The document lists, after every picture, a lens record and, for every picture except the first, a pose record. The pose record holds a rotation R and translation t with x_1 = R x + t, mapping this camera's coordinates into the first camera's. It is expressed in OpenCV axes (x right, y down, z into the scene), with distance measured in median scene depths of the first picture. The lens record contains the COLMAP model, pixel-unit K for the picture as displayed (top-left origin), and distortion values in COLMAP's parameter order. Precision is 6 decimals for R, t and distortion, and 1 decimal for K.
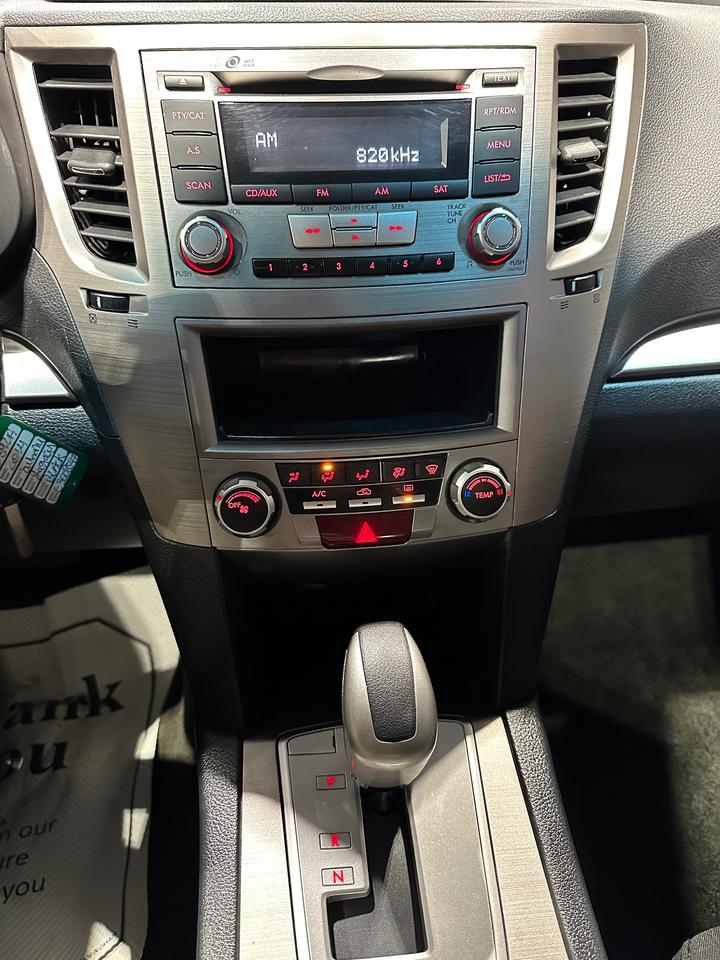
lens RADIAL K [[662.9, 0, 360.0], [0, 662.9, 480.0], [0, 0, 1]] dist [0.093186, -0.165243]
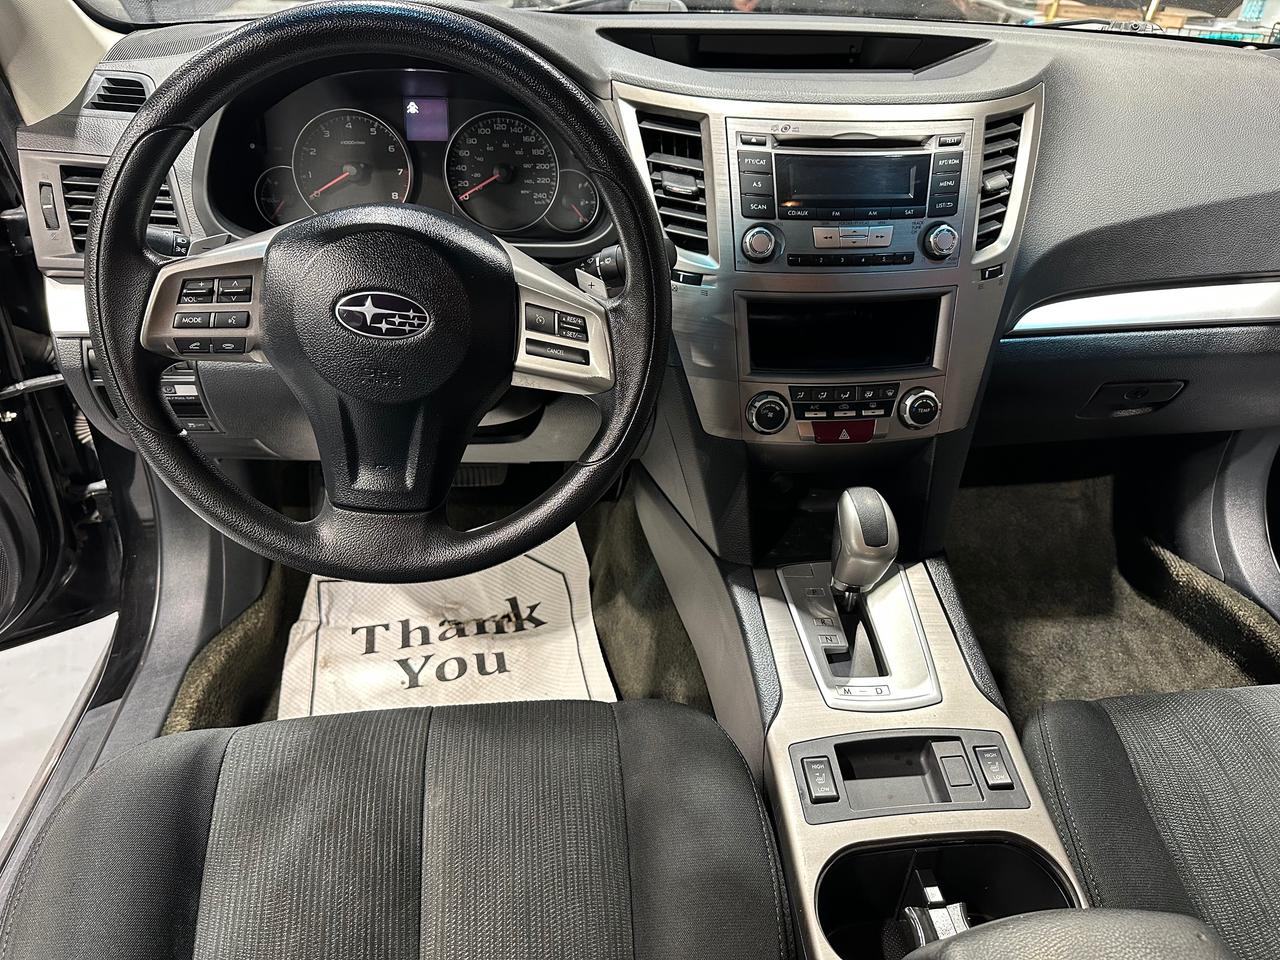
lens RADIAL K [[883.8, 0, 639.8], [0, 883.8, 488.4], [0, 0, 1]] dist [0.093186, -0.165243]
pose [[0.999312, 0.029468, 0.022540, -0.504465], [-0.030497, 0.998441, 0.046758, 0.124535], [-0.021127, -0.047413, 0.998652, -1.037577]]
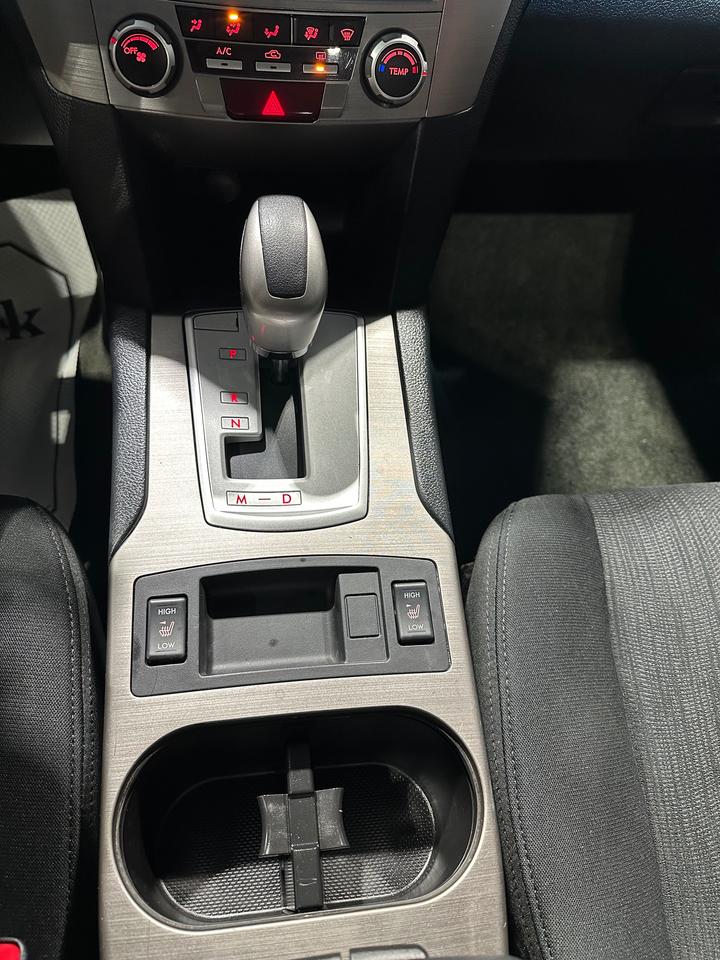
lens RADIAL K [[662.6, 0, 355.8], [0, 662.6, 463.1], [0, 0, 1]] dist [0.105753, -0.159410]
pose [[0.993335, 0.056722, 0.100339, 0.059837], [-0.092165, 0.913645, 0.395927, 0.157821], [-0.069217, -0.402536, 0.912784, -0.105409]]
